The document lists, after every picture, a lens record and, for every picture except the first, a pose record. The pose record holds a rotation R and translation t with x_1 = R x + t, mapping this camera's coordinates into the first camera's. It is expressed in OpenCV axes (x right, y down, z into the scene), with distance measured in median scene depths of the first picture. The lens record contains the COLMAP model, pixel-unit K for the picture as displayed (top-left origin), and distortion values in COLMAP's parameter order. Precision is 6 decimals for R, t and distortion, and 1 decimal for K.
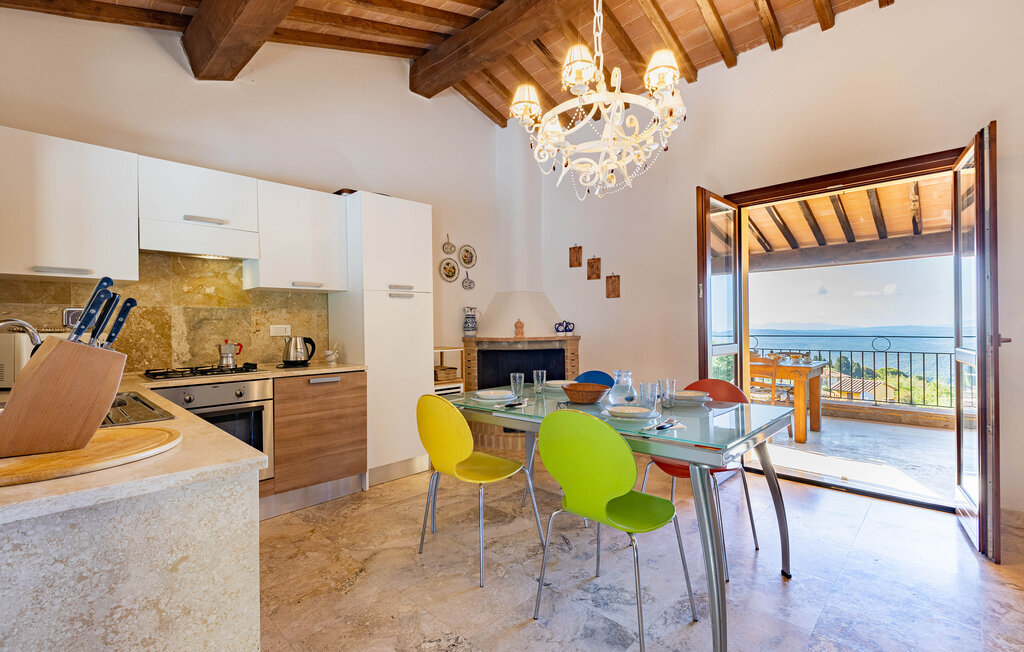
lens RADIAL K [[457.1, 0, 527.4], [0, 457.1, 326.2], [0, 0, 1]] dist [-0.000487, -0.001842]
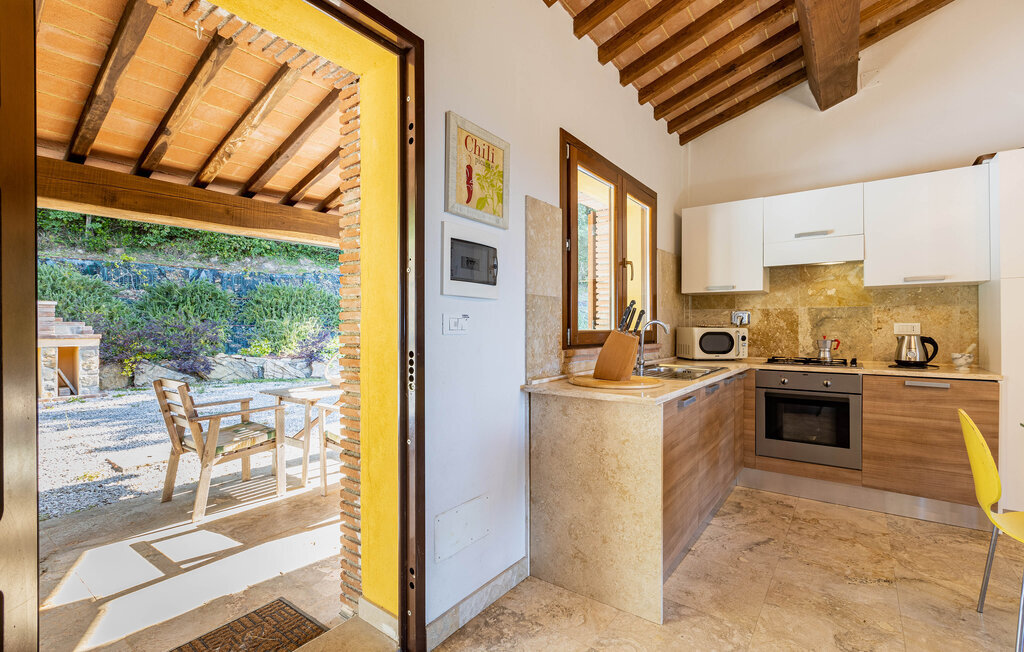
lens RADIAL K [[457.1, 0, 503.8], [0, 457.1, 327.7], [0, 0, 1]] dist [-0.000487, -0.001842]
pose [[0.104091, 0.014415, -0.994463, 0.359427], [-0.003151, 0.999895, 0.014164, -0.004022], [0.994563, 0.001659, 0.104125, 0.075731]]
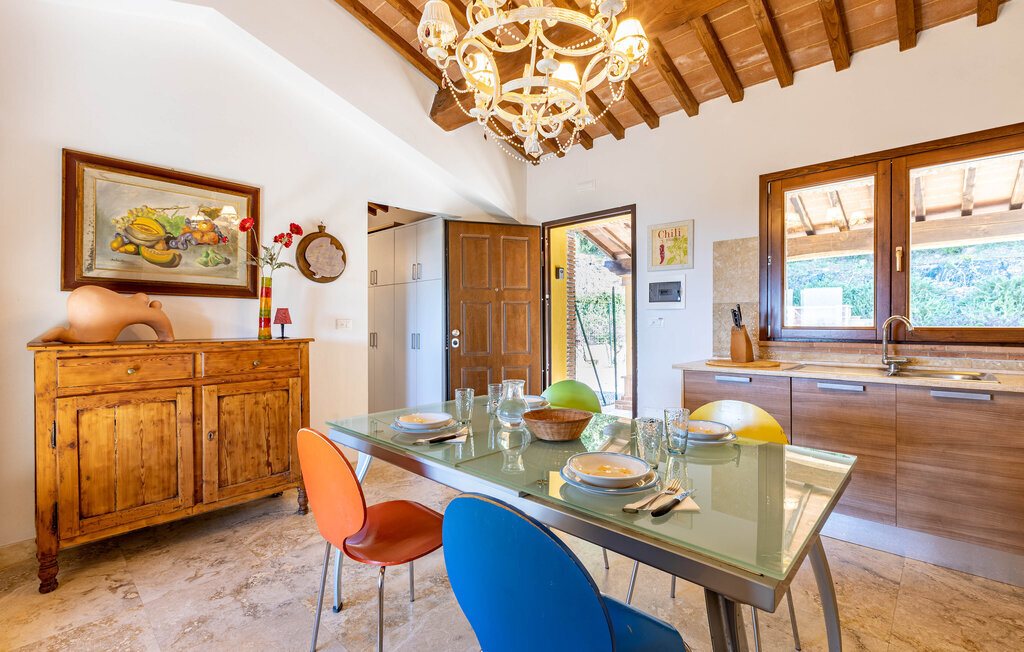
lens RADIAL K [[457.1, 0, 527.0], [0, 457.1, 323.5], [0, 0, 1]] dist [-0.000487, -0.001842]
pose [[-0.999684, 0.014424, -0.020603, 0.151352], [0.014368, 0.999893, 0.002867, -0.005528], [0.020642, 0.002570, -0.999784, 1.291639]]
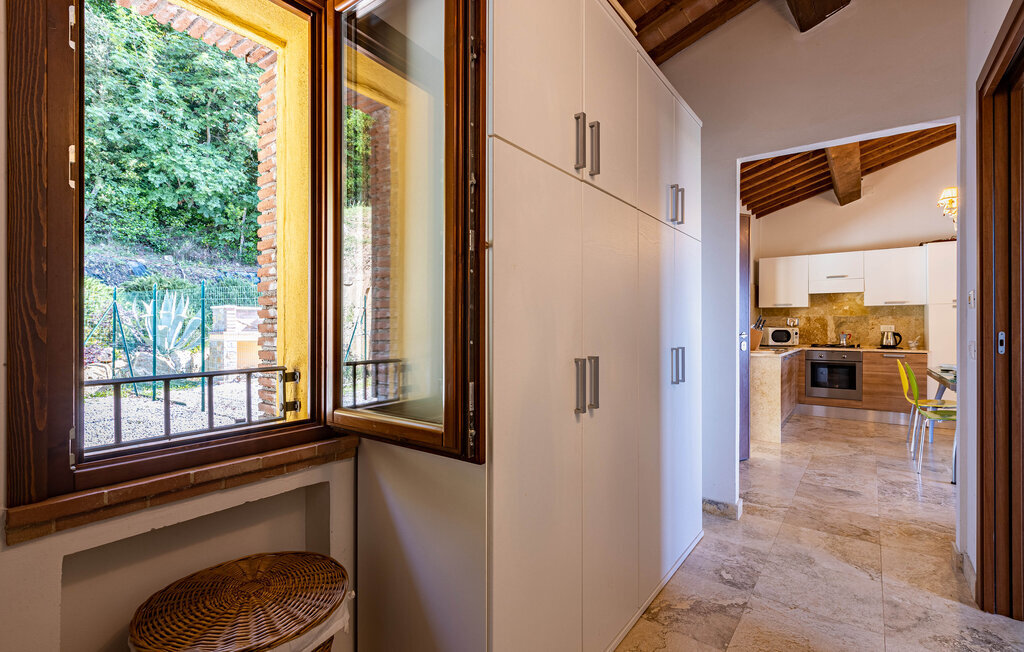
lens RADIAL K [[457.1, 0, 508.1], [0, 457.1, 325.5], [0, 0, 1]] dist [-0.000487, -0.001842]
pose [[0.090245, 0.013033, -0.995834, 1.227110], [-0.004545, 0.999909, 0.012674, -0.019846], [0.995909, 0.003383, 0.090296, -0.700357]]
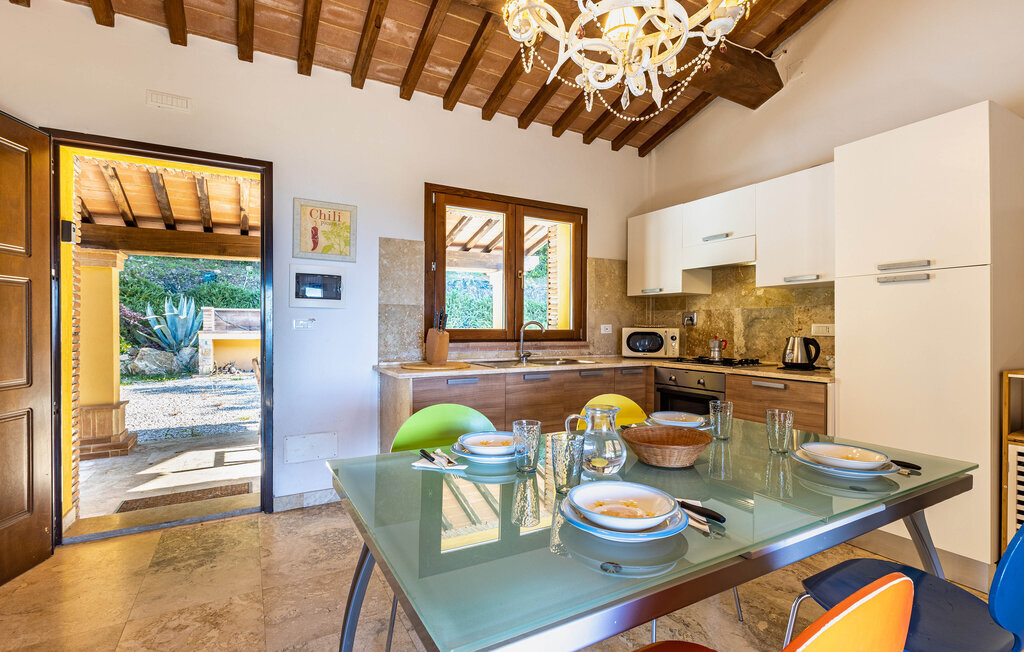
lens RADIAL K [[457.1, 0, 513.7], [0, 457.1, 324.5], [0, 0, 1]] dist [-0.000487, -0.001842]
pose [[-0.287601, 0.007451, -0.957721, 0.564890], [-0.001432, 0.999965, 0.008210, -0.008587], [0.957749, 0.003733, -0.287580, 0.765632]]
